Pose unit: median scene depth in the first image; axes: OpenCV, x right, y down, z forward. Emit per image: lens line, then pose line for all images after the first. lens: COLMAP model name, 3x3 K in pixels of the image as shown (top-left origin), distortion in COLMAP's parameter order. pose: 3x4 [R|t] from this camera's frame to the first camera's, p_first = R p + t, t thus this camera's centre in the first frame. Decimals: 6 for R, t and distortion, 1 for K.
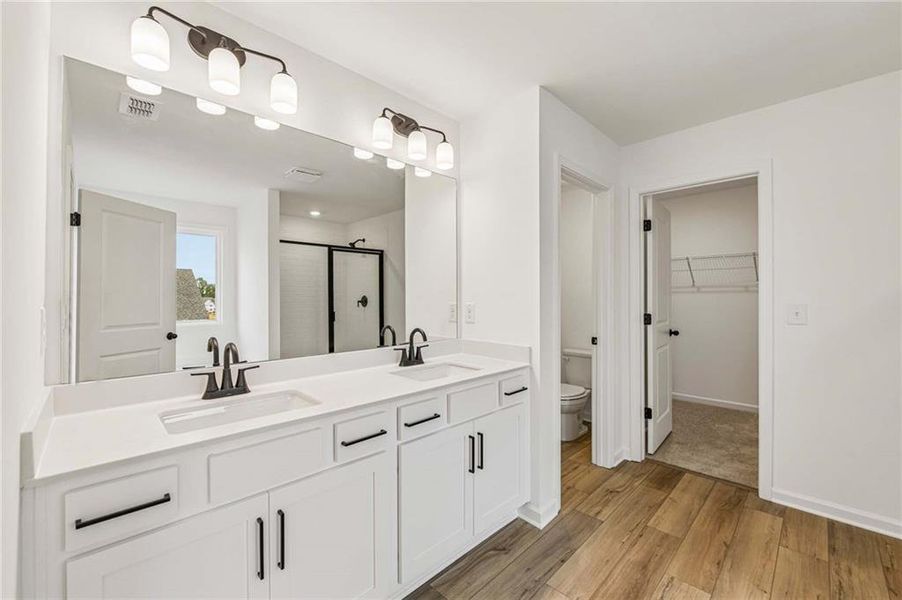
lens RADIAL K [[366.6, 0, 446.9], [0, 366.6, 297.0], [0, 0, 1]] dist [-0.003399, -0.000352]
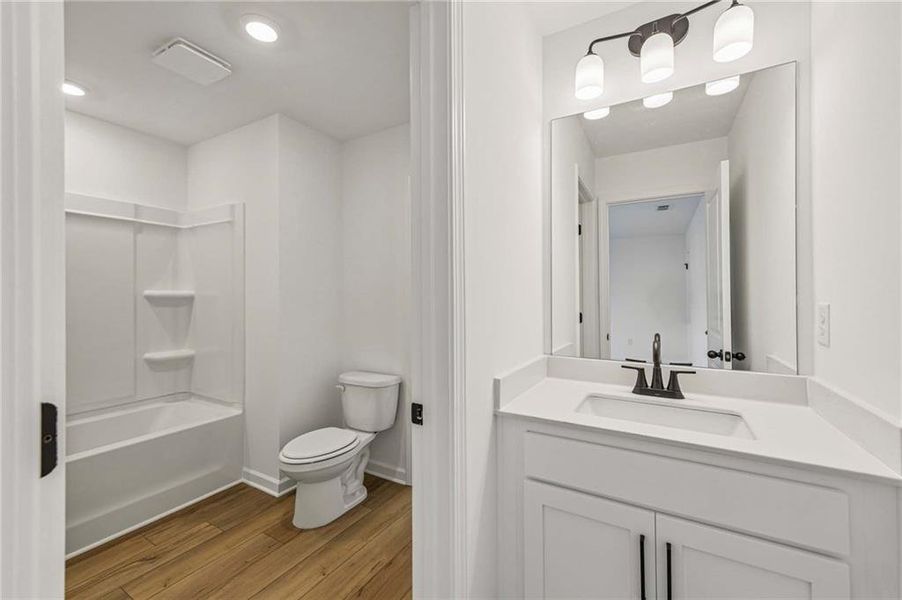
lens RADIAL K [[382.6, 0, 451.1], [0, 382.6, 291.9], [0, 0, 1]] dist [-0.000115, -0.000027]
pose [[0.285240, -0.004914, -0.958443, 0.214650], [0.004401, 0.999983, -0.003817, -0.001075], [0.958446, -0.003130, 0.285257, 0.205380]]
